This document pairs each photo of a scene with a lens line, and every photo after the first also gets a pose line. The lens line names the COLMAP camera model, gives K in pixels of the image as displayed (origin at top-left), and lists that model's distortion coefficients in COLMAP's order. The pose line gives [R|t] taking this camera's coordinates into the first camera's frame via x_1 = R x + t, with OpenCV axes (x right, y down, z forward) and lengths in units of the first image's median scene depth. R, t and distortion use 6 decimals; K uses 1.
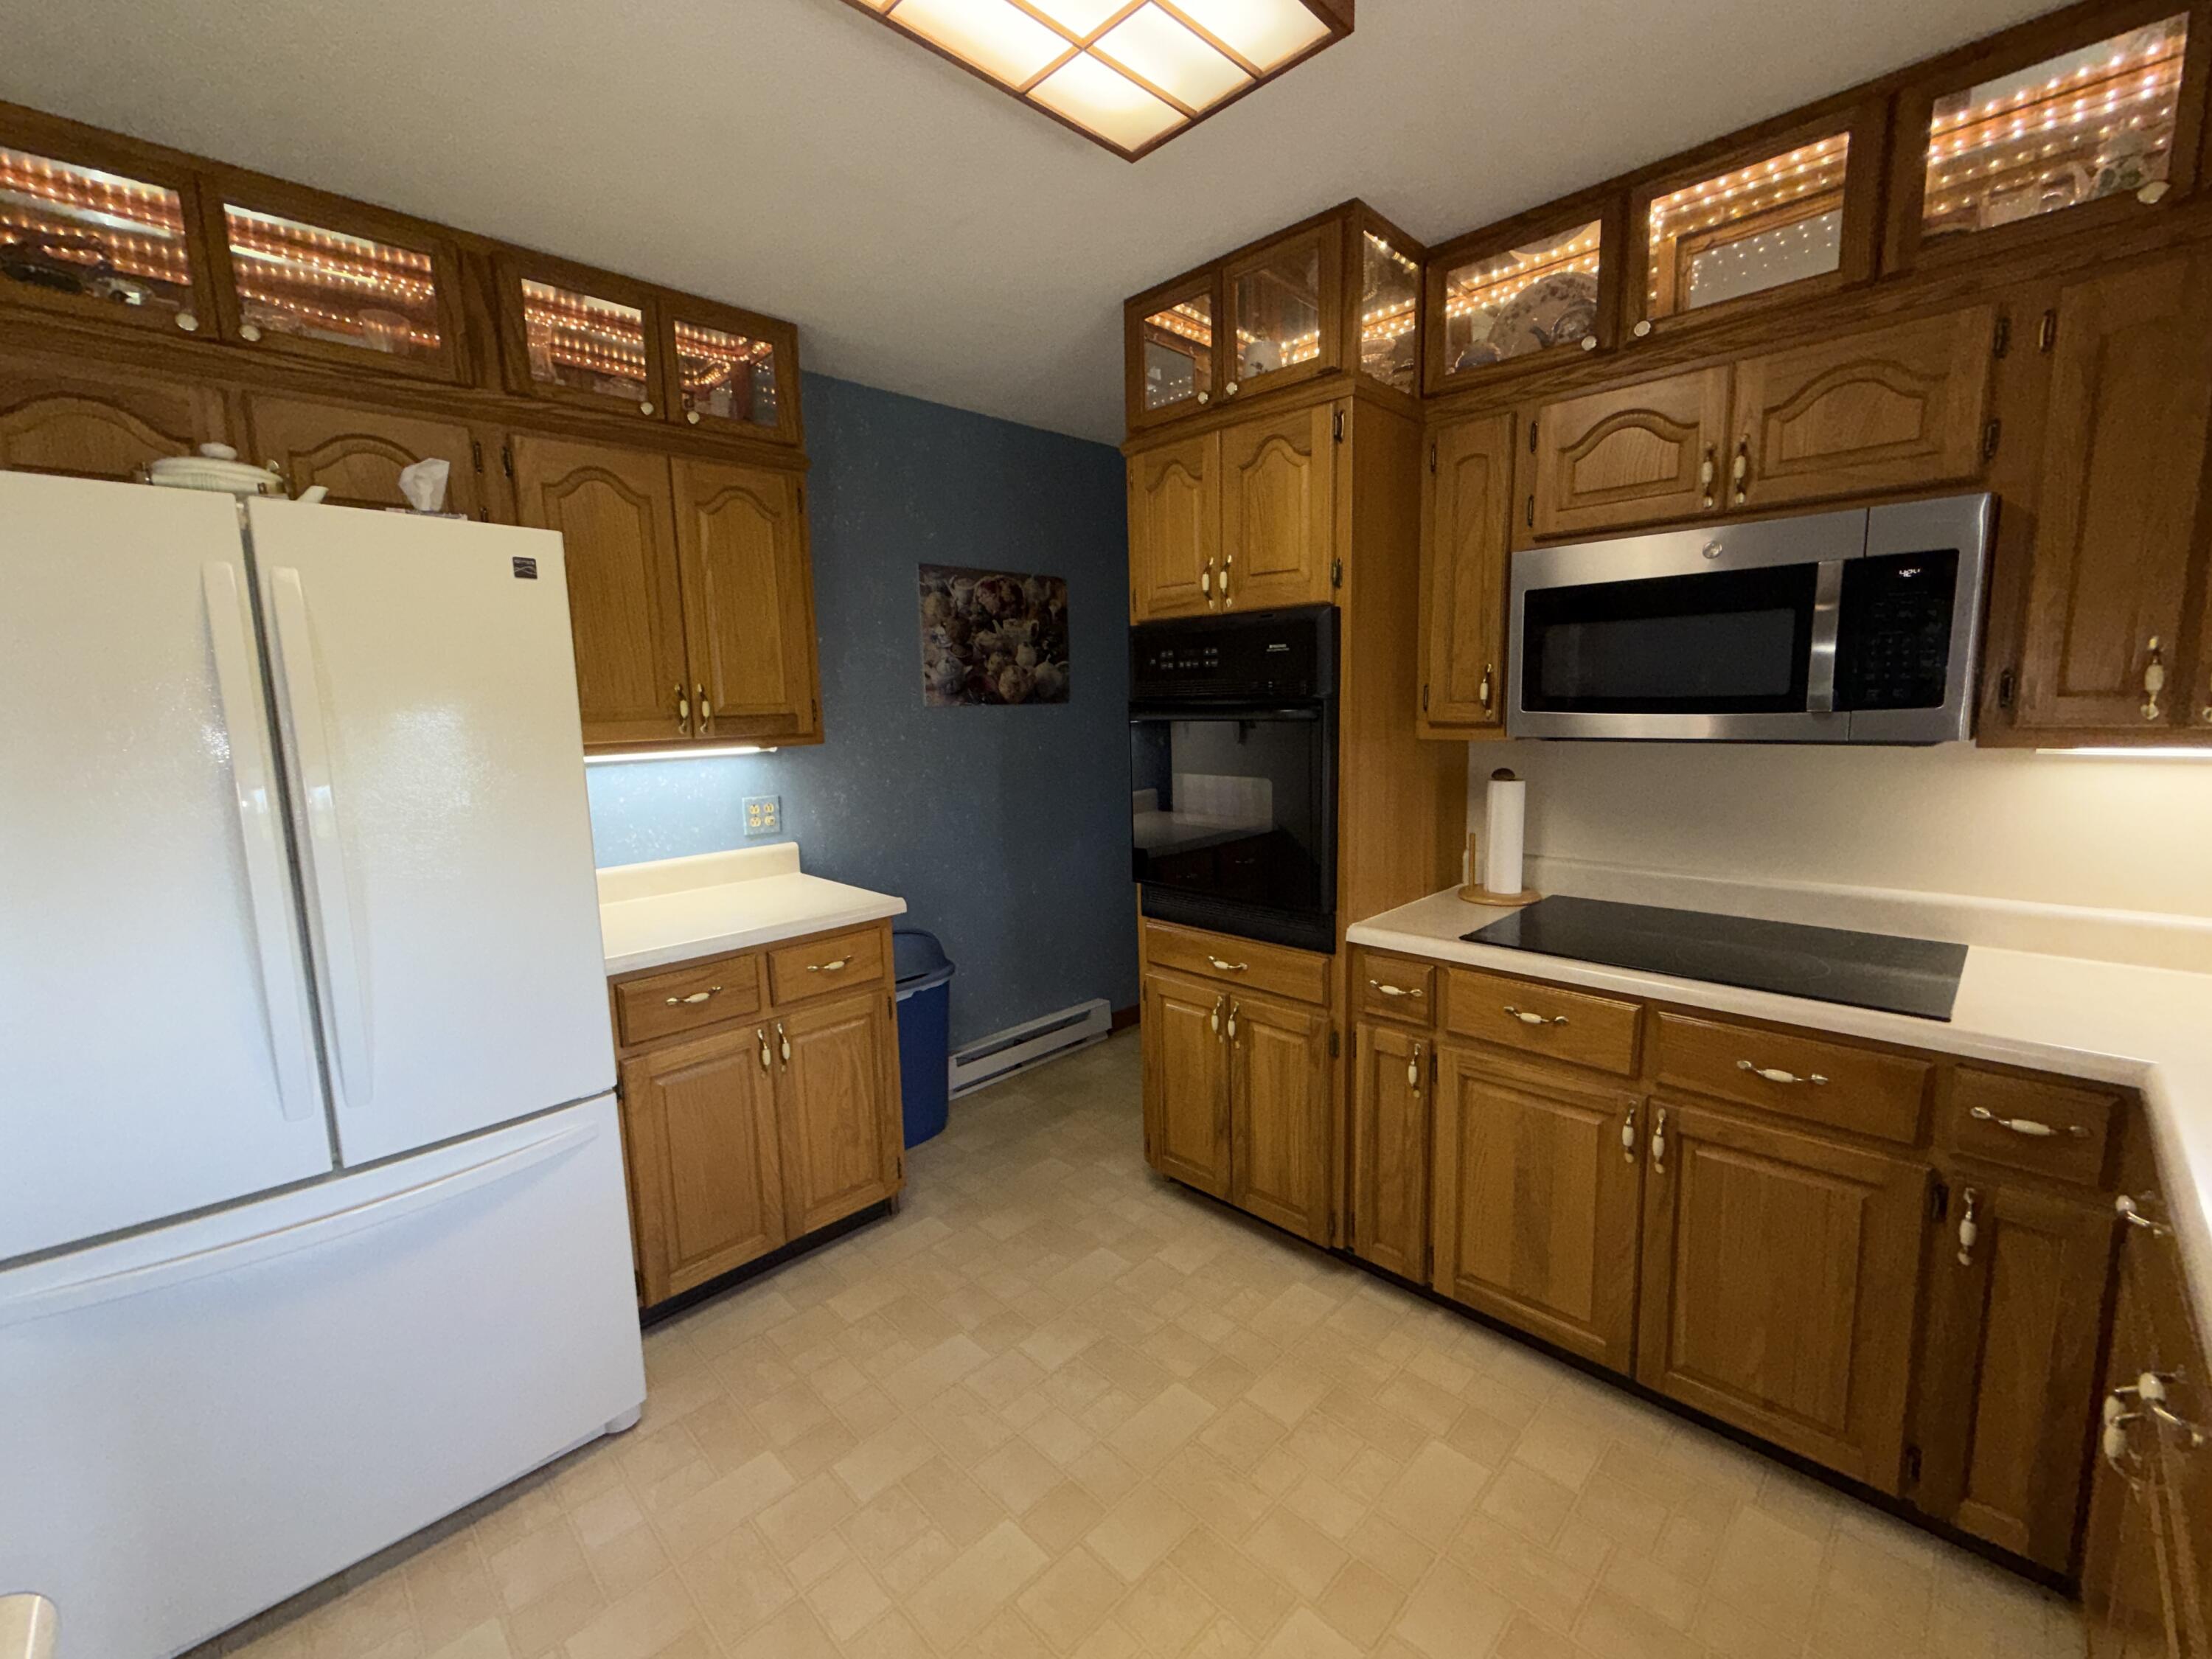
lens RADIAL K [[914.7, 0, 1103.3], [0, 914.7, 828.7], [0, 0, 1]] dist [0.001171, -0.000131]
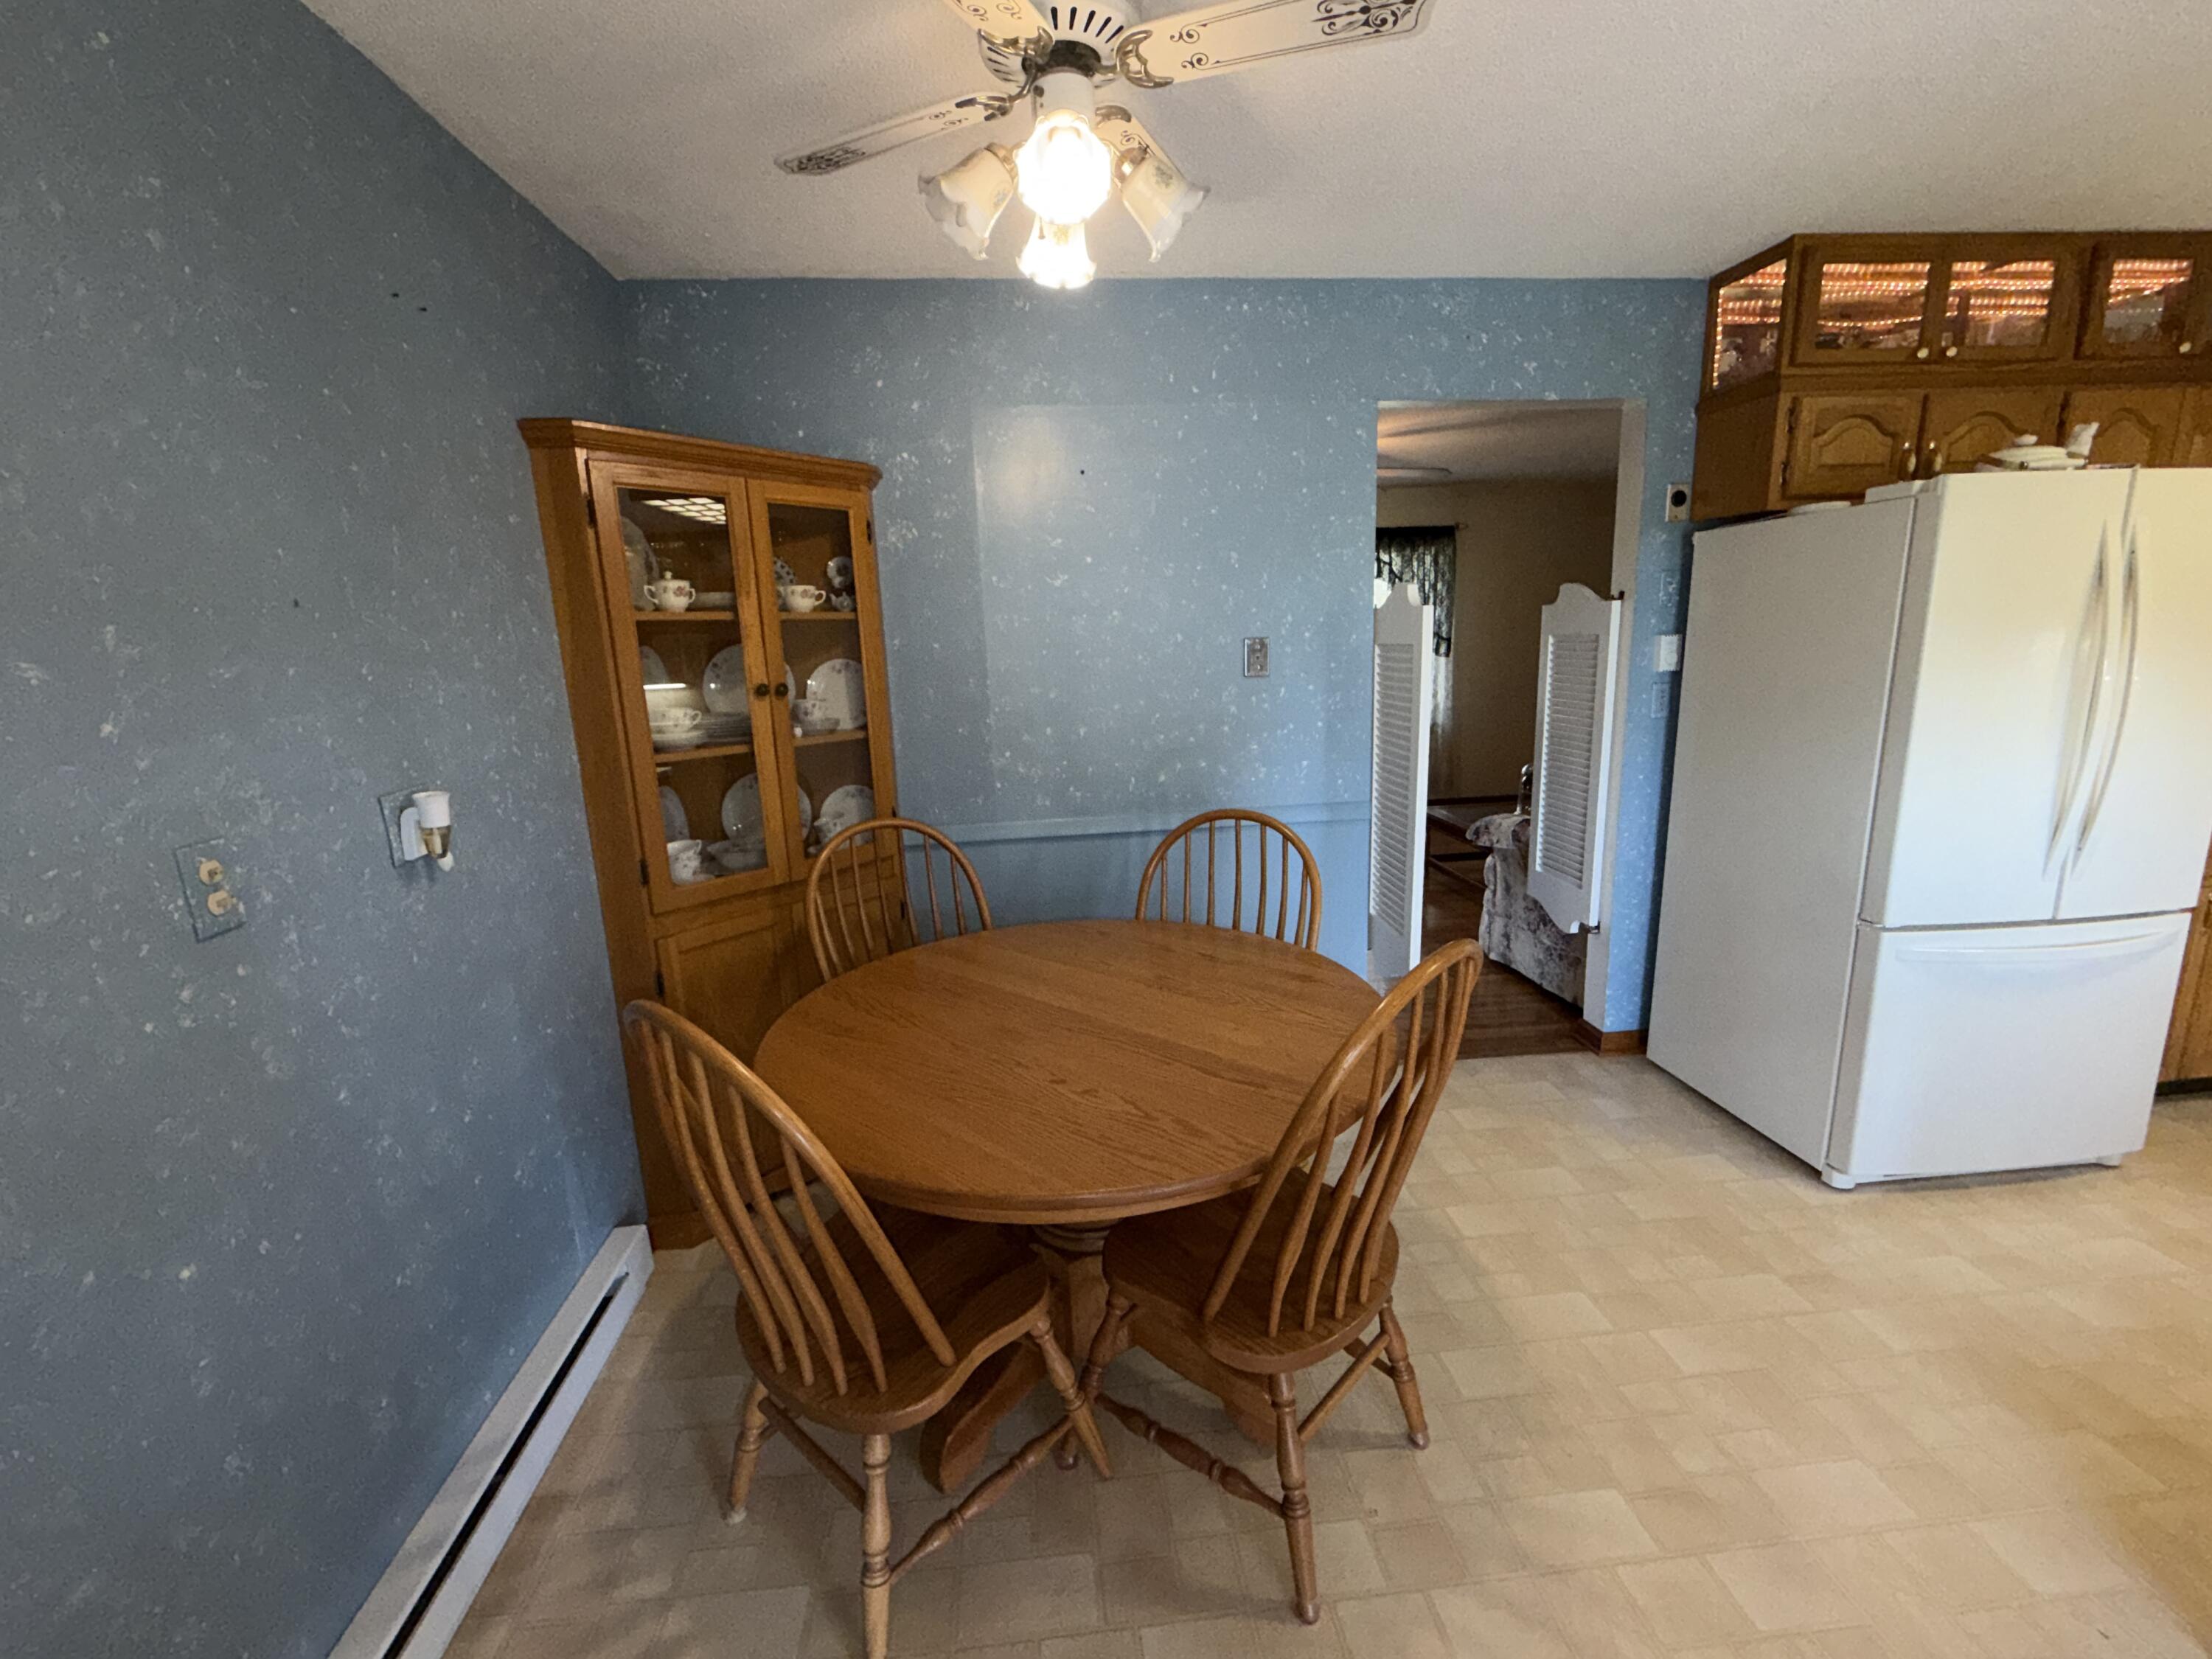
lens RADIAL K [[914.7, 0, 1103.3], [0, 914.7, 828.7], [0, 0, 1]] dist [0.001171, -0.000131]
pose [[0.771843, 0.126541, -0.623094, -0.809864], [-0.070401, 0.990978, 0.114045, 0.115016], [0.631904, -0.044159, 0.773788, -0.844734]]
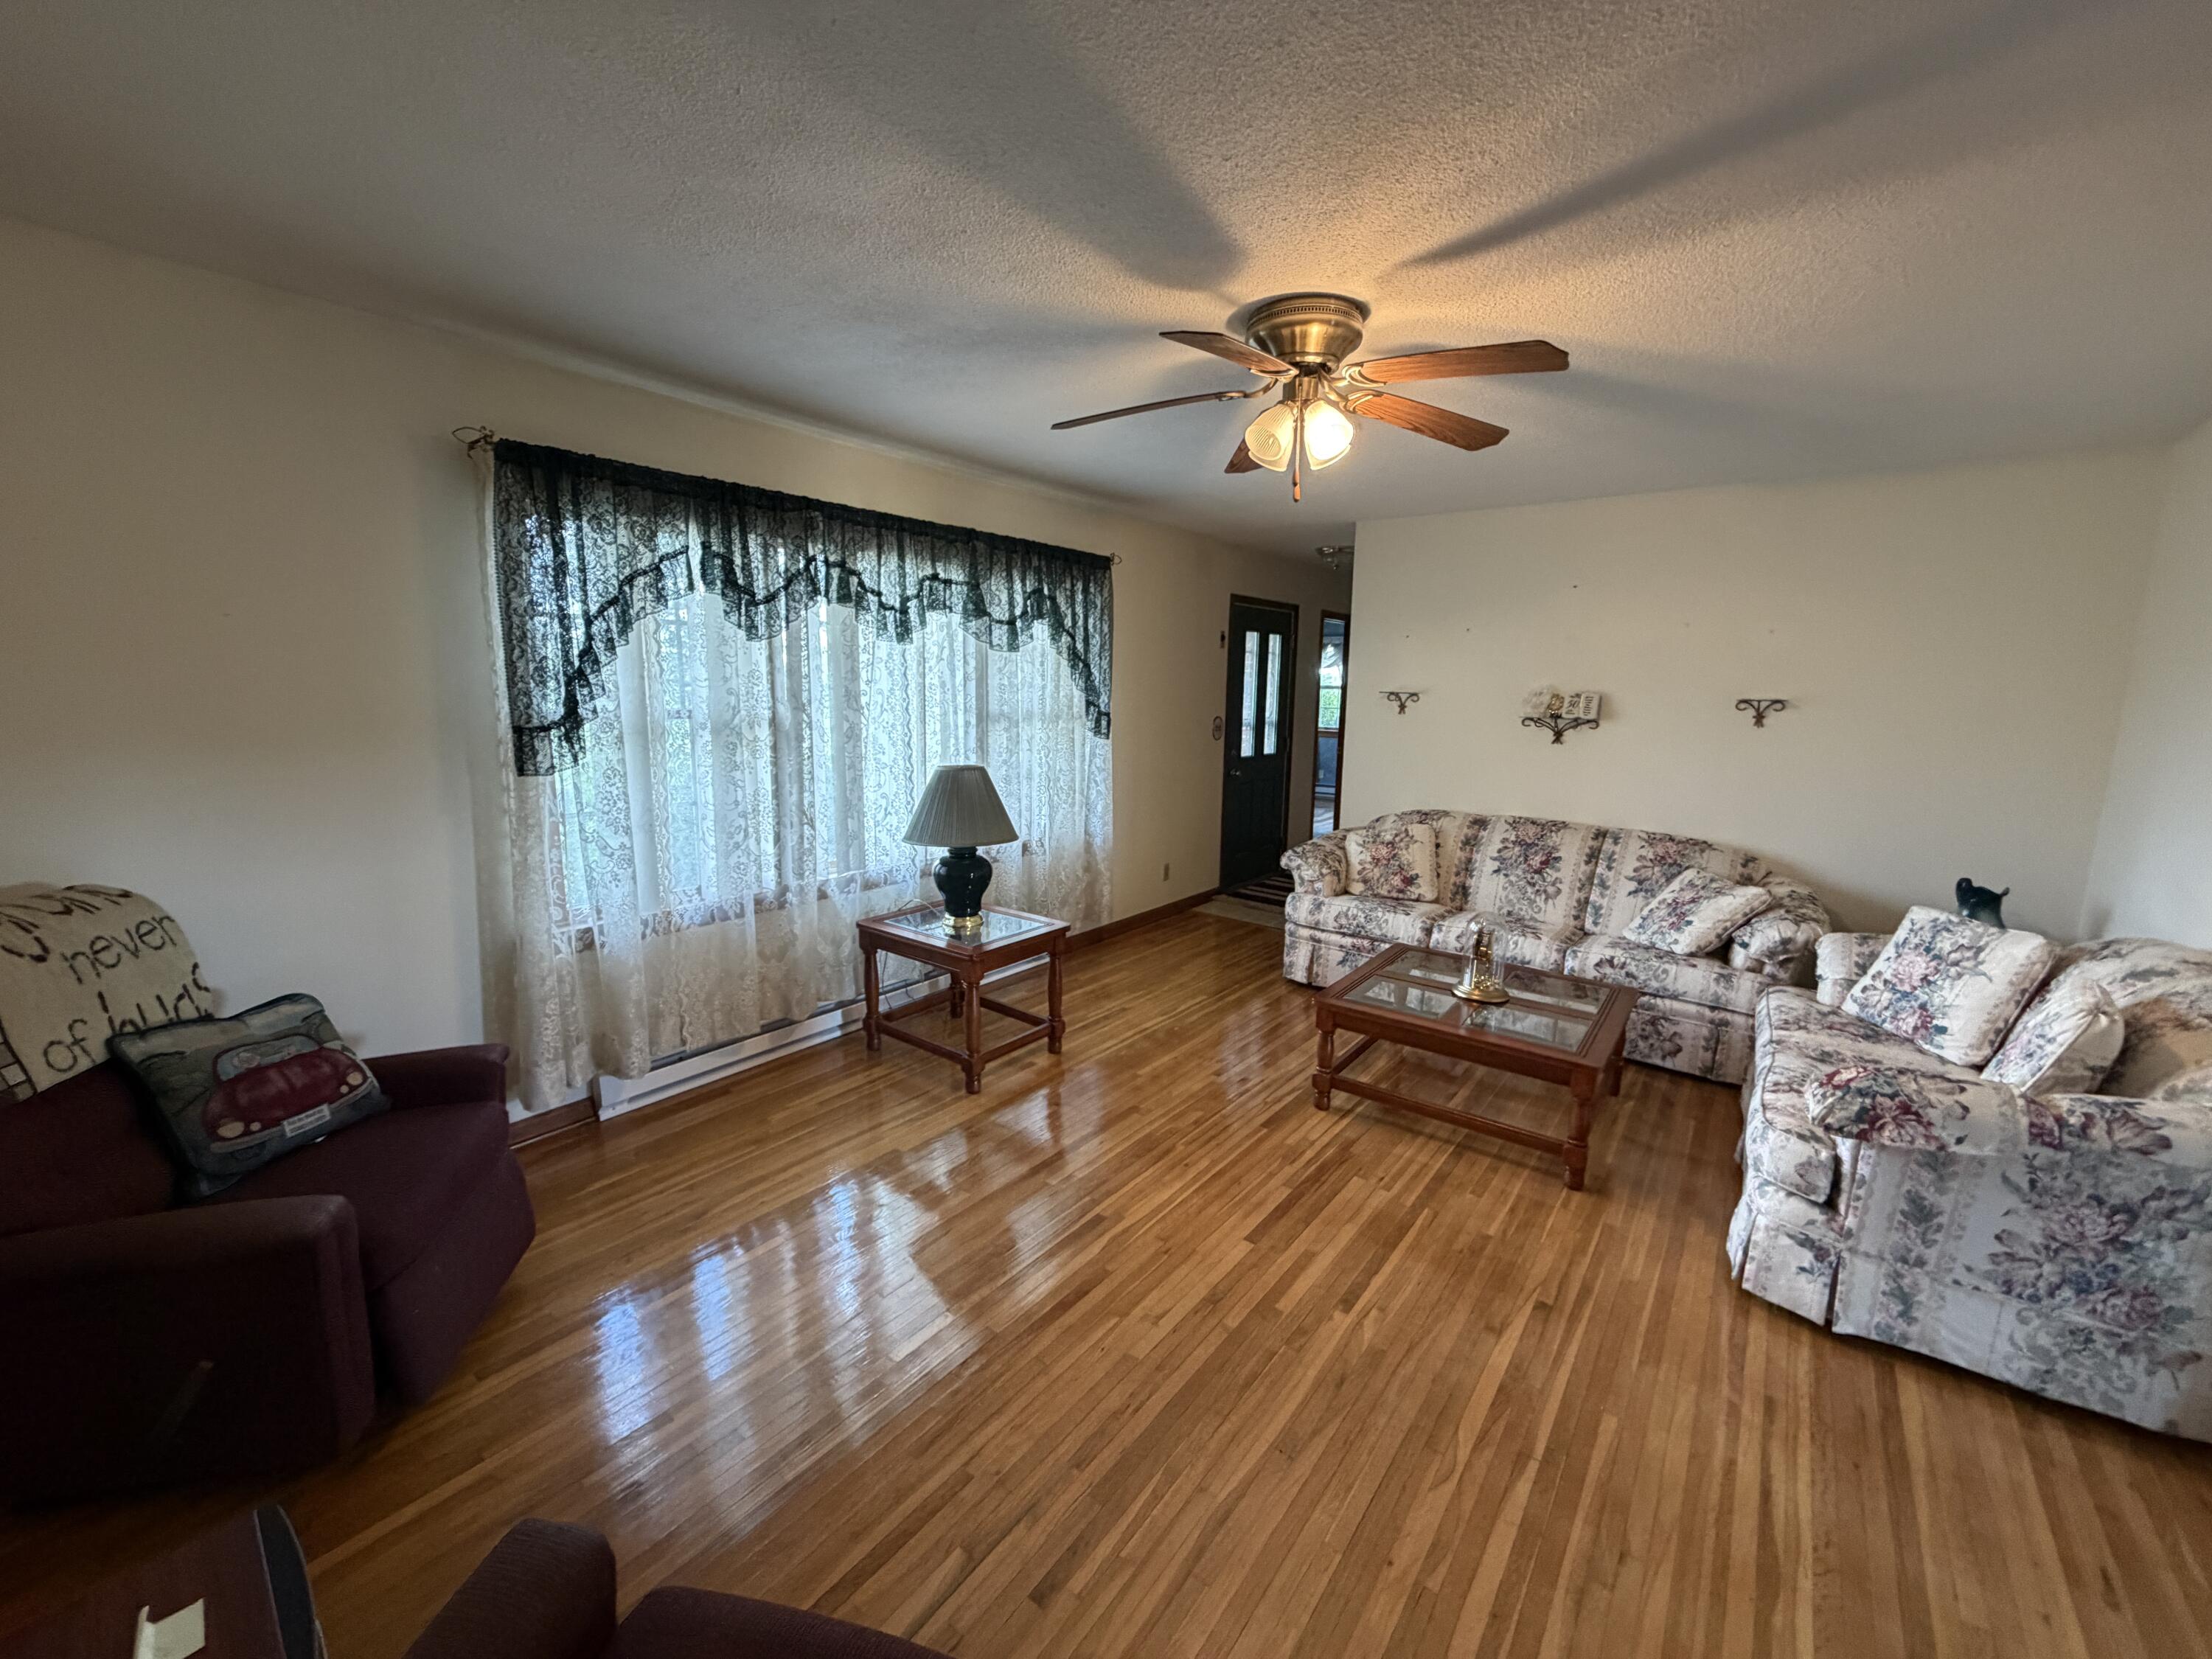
lens RADIAL K [[885.8, 0, 1099.2], [0, 885.8, 822.7], [0, 0, 1]] dist [-0.000866, 0.000100]
pose [[0.991348, 0.021491, 0.129490, -2.366001], [-0.023221, 0.999660, 0.011859, -0.024959], [-0.129191, -0.014764, 0.991510, 0.307262]]
